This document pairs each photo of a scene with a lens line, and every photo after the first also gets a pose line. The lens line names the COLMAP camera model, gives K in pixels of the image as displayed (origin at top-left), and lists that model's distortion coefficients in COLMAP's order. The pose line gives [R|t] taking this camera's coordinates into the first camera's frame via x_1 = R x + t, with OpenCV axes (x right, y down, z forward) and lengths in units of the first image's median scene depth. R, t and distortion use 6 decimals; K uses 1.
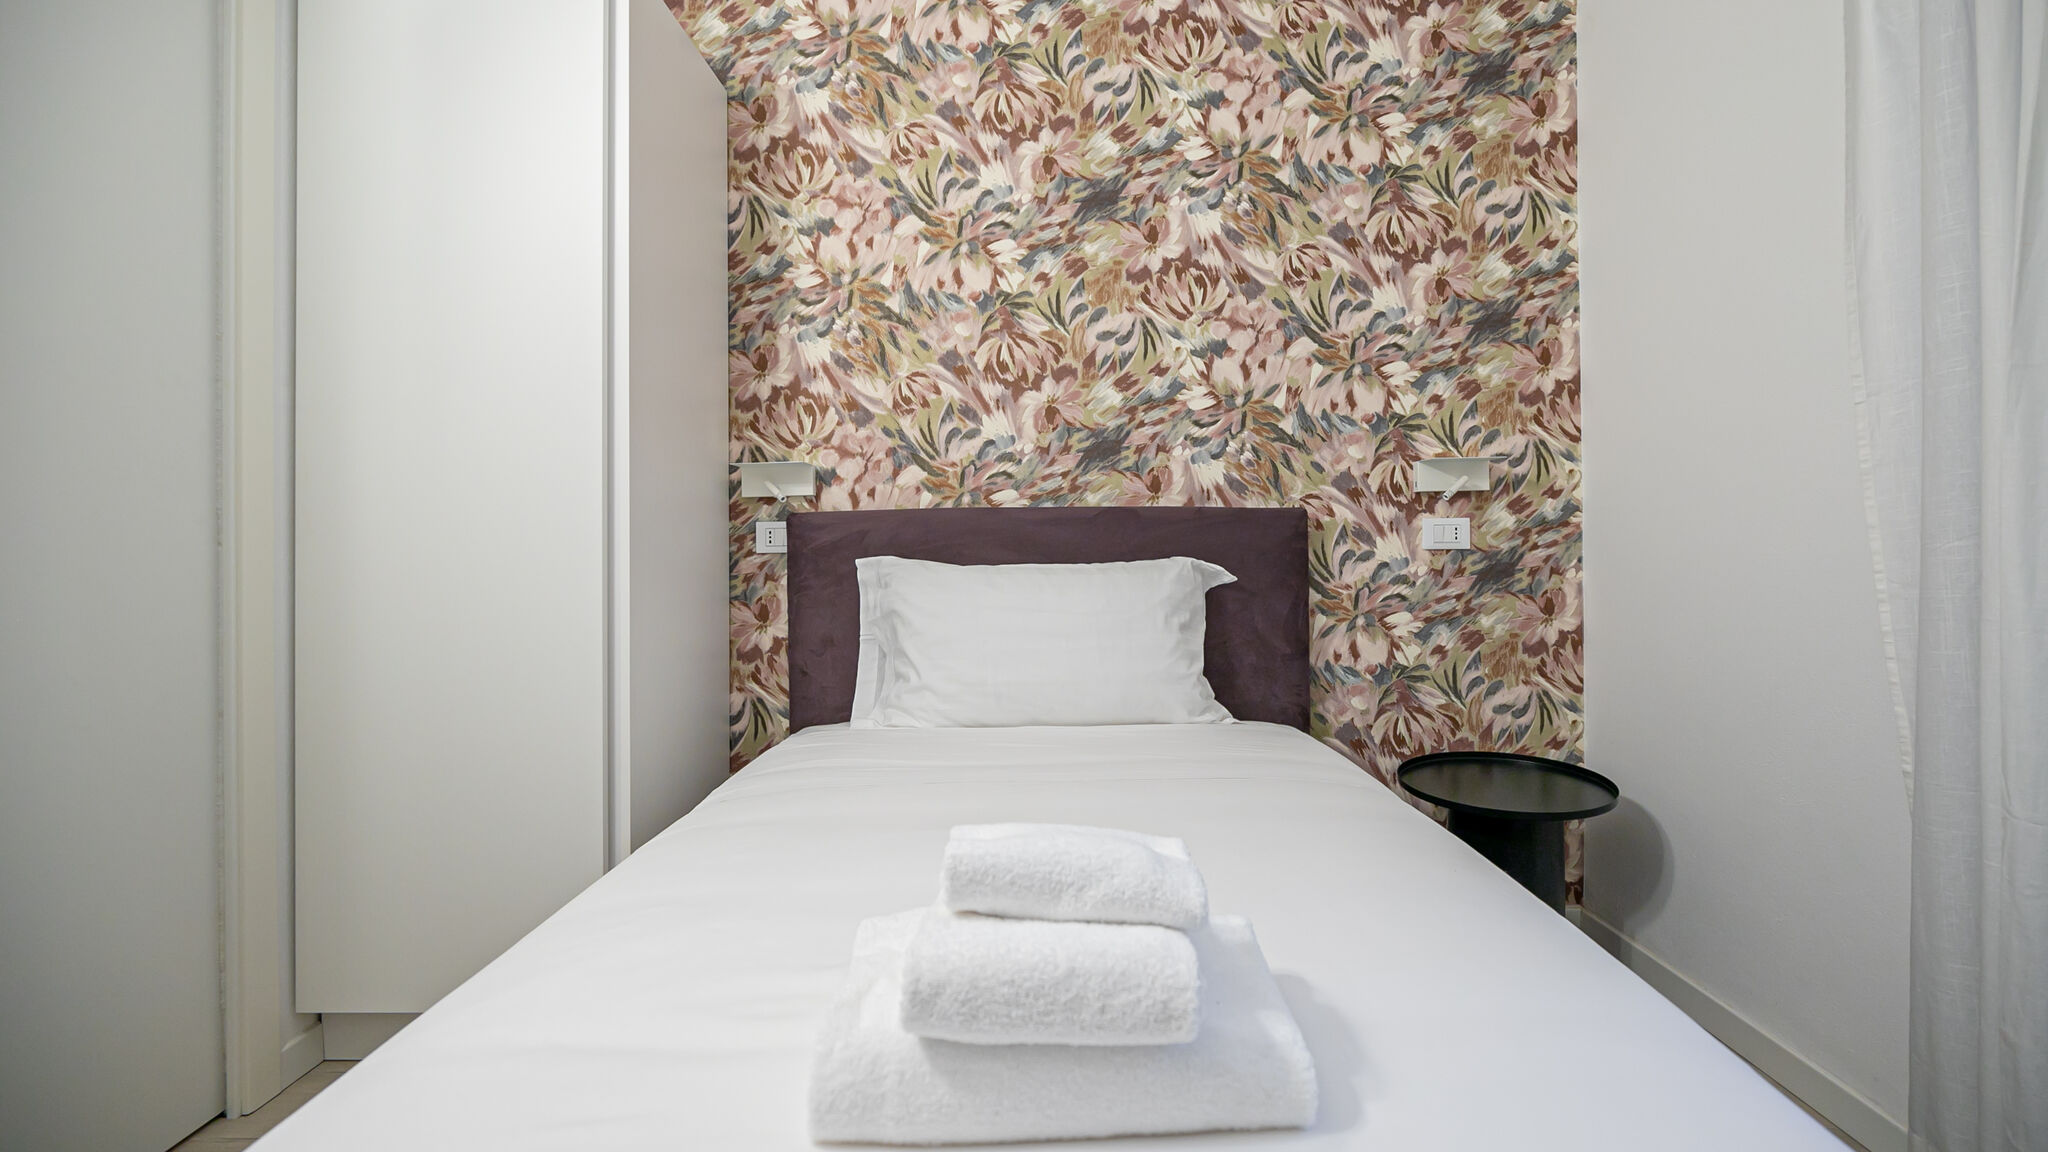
lens RADIAL K [[933.1, 0, 1032.3], [0, 933.1, 515.2], [0, 0, 1]] dist [-0.017907, 0.003662]
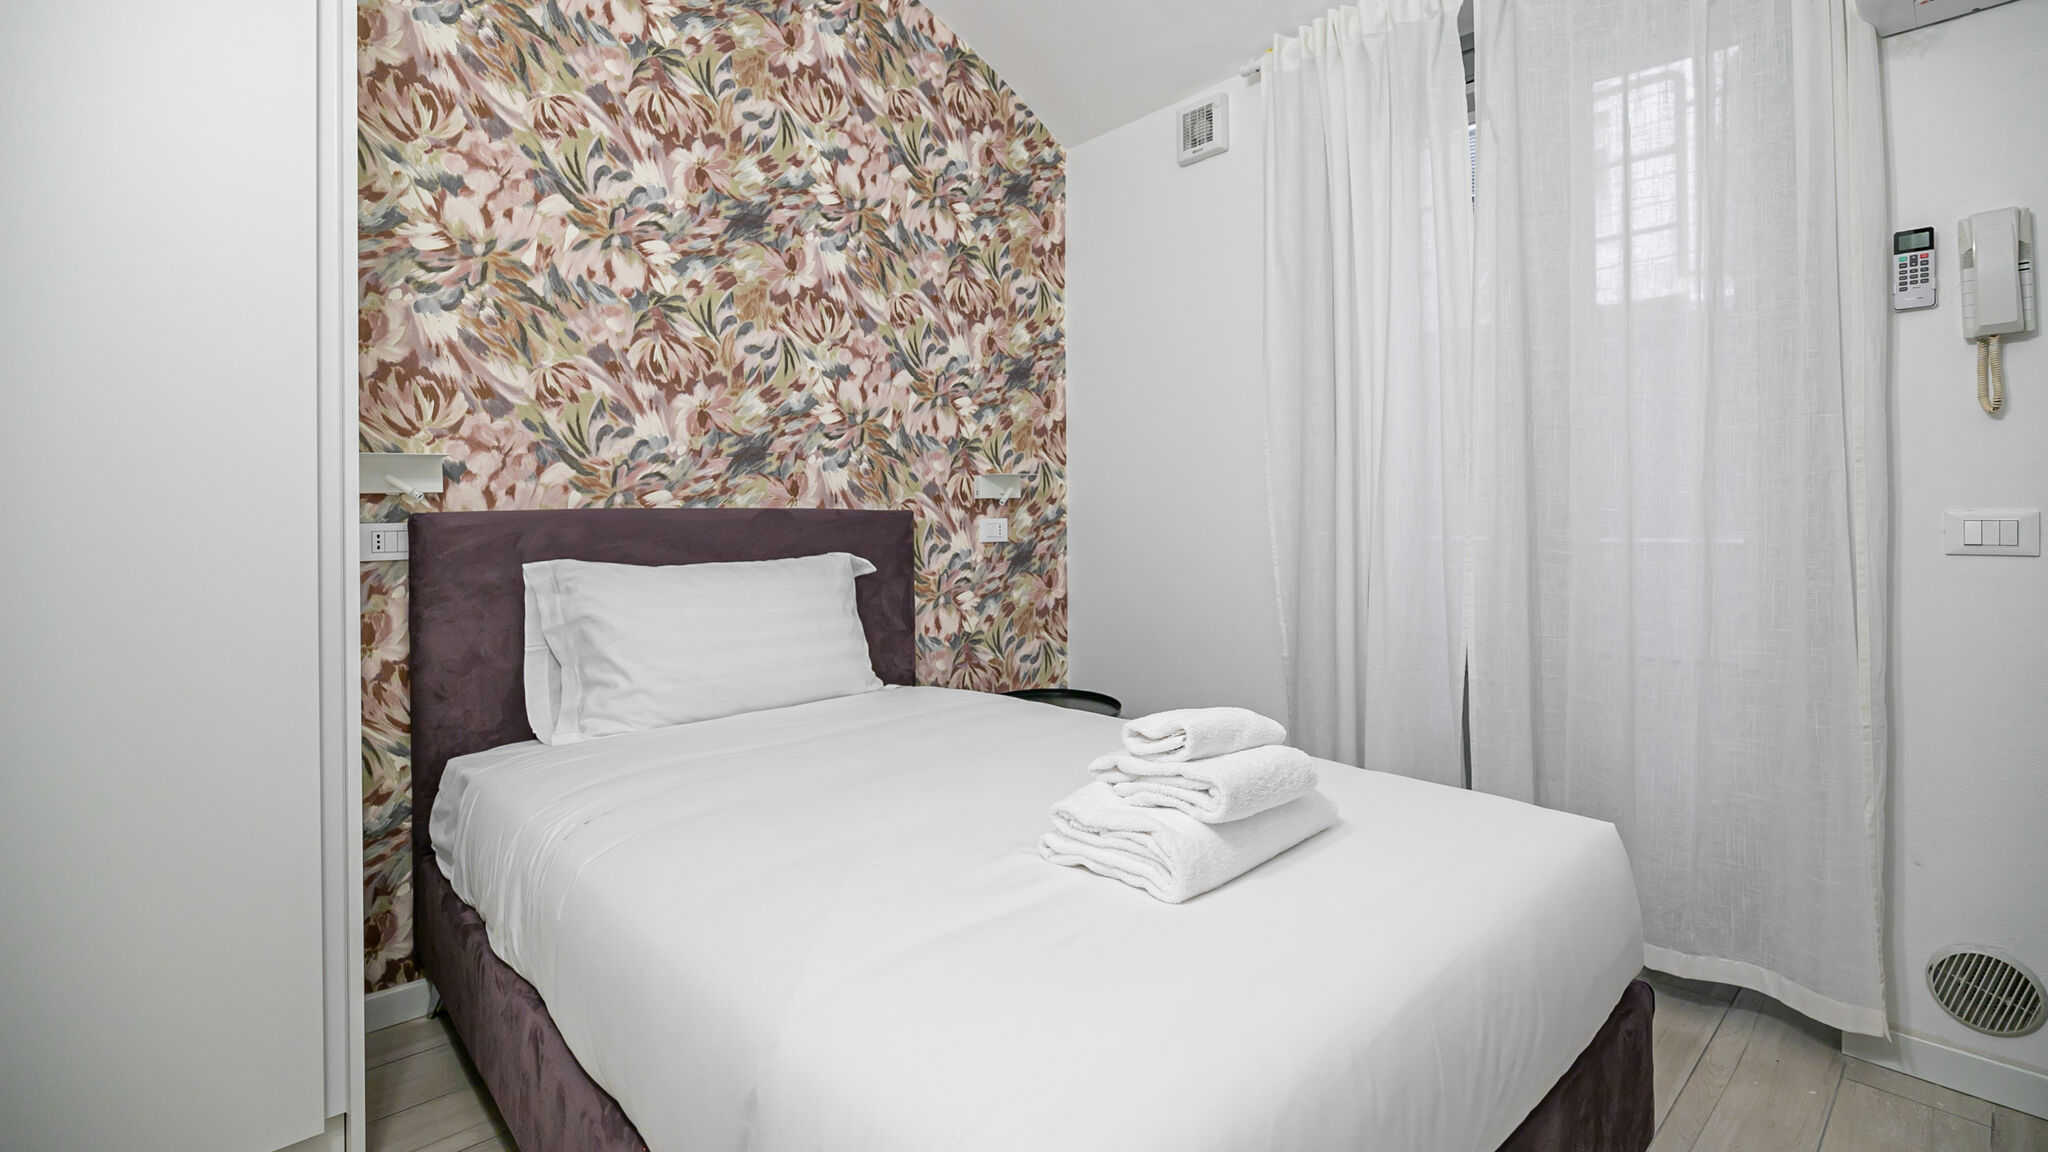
lens RADIAL K [[933.1, 0, 1036.9], [0, 933.1, 513.8], [0, 0, 1]] dist [-0.017907, 0.003662]
pose [[0.724188, 0.002786, 0.689597, -0.424507], [-0.003616, 0.999993, -0.000243, -0.003448], [-0.689593, -0.002318, 0.724194, -0.004655]]
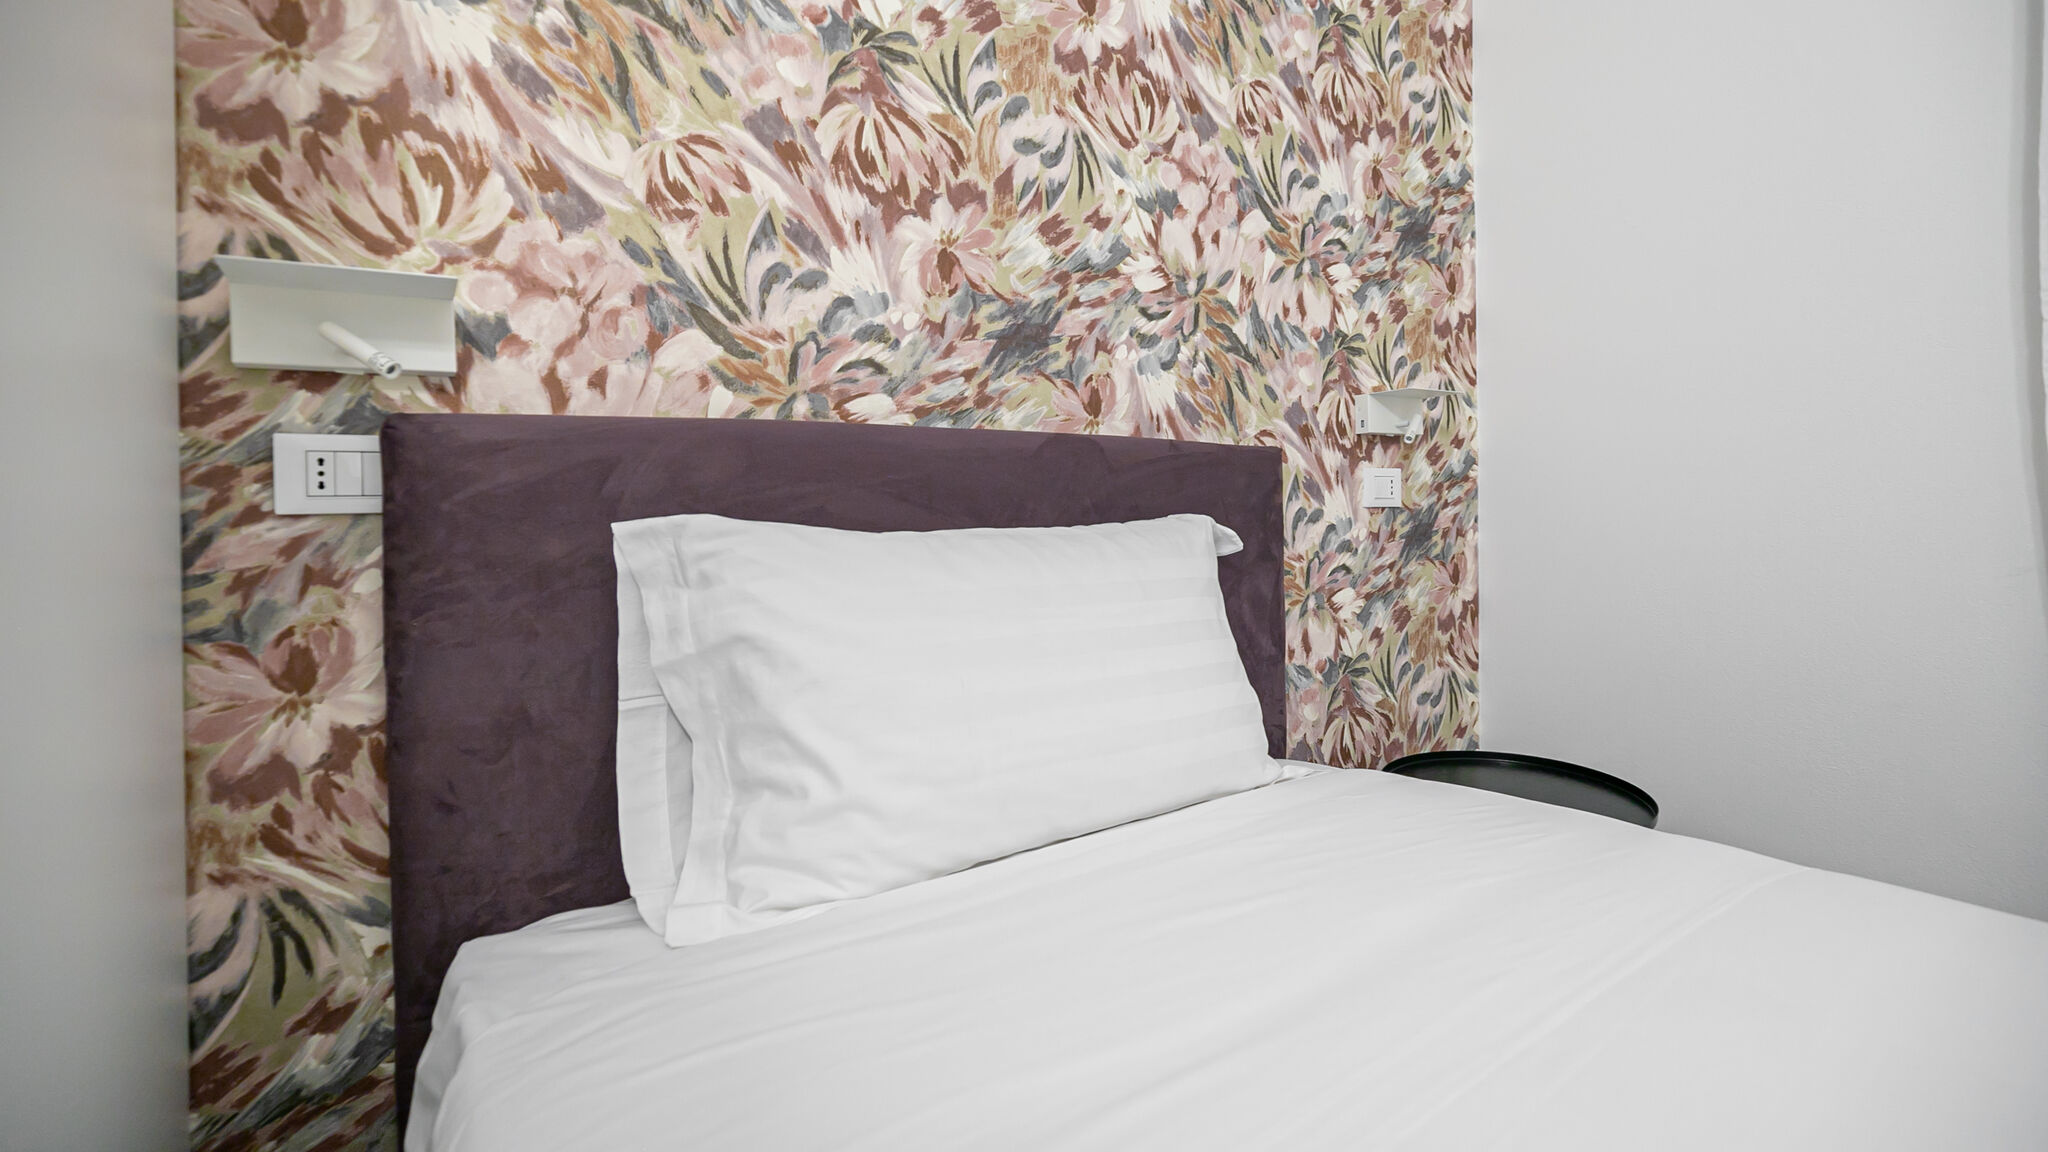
lens RADIAL K [[933.1, 0, 1034.7], [0, 933.1, 516.1], [0, 0, 1]] dist [-0.017907, 0.003662]
pose [[0.820970, -0.003952, 0.570958, -0.256464], [-0.000947, 0.999965, 0.008283, 0.037932], [-0.570971, -0.007340, 0.820937, 0.510695]]
